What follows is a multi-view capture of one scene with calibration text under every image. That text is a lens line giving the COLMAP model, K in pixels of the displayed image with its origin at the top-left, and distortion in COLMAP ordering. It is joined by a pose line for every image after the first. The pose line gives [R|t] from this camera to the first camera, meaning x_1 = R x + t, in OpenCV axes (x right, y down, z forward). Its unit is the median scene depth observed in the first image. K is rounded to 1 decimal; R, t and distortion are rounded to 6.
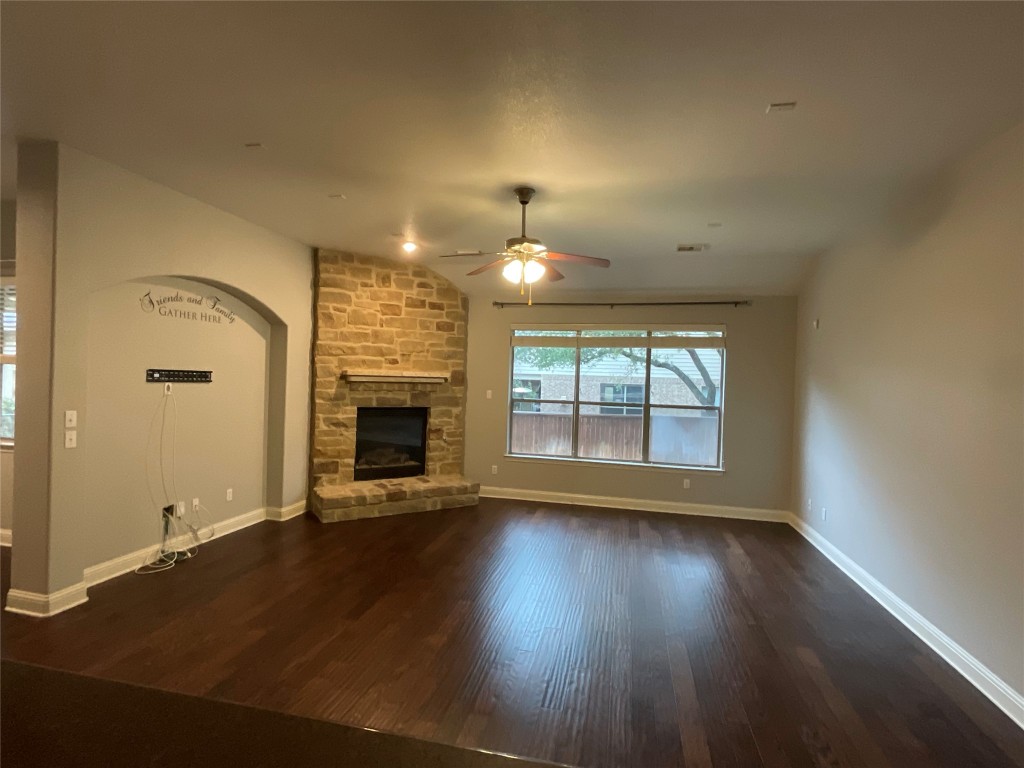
lens RADIAL K [[505.9, 0, 512.1], [0, 505.9, 387.3], [0, 0, 1]] dist [0.000303, 0.000075]
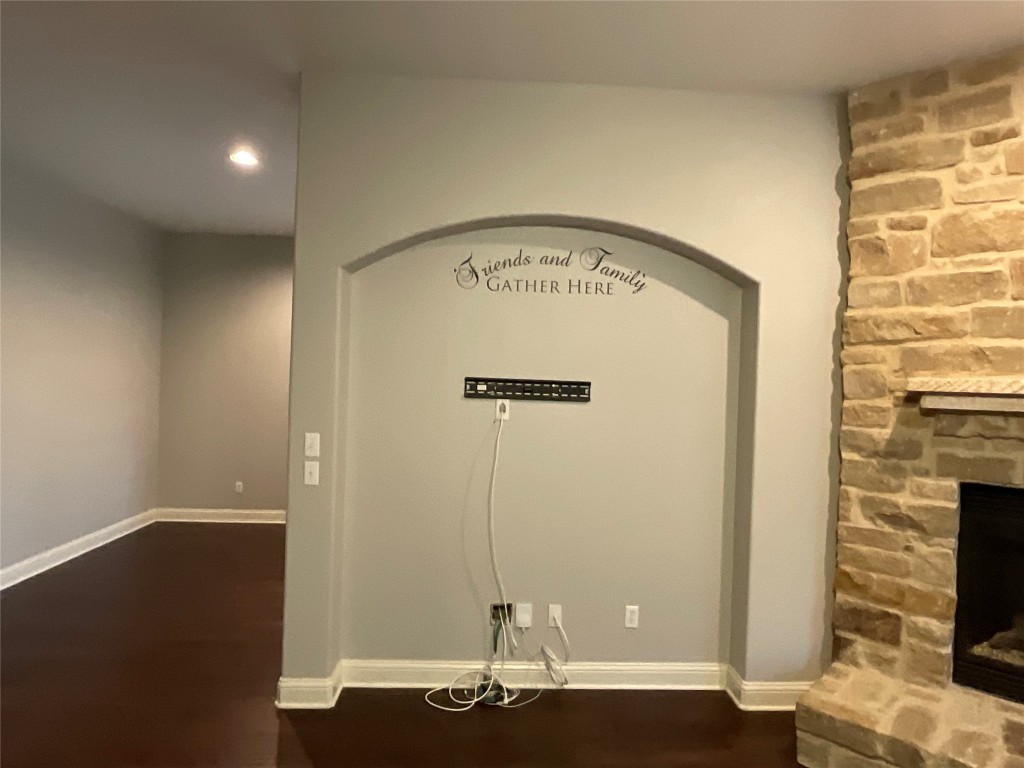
lens RADIAL K [[649.0, 0, 511.0], [0, 649.0, 382.6], [0, 0, 1]] dist [0.000326, 0.003698]
pose [[0.271165, -0.016320, -0.962394, 0.056474], [-0.039009, 0.998848, -0.027929, -0.006381], [0.961742, 0.045115, 0.270216, 0.588829]]
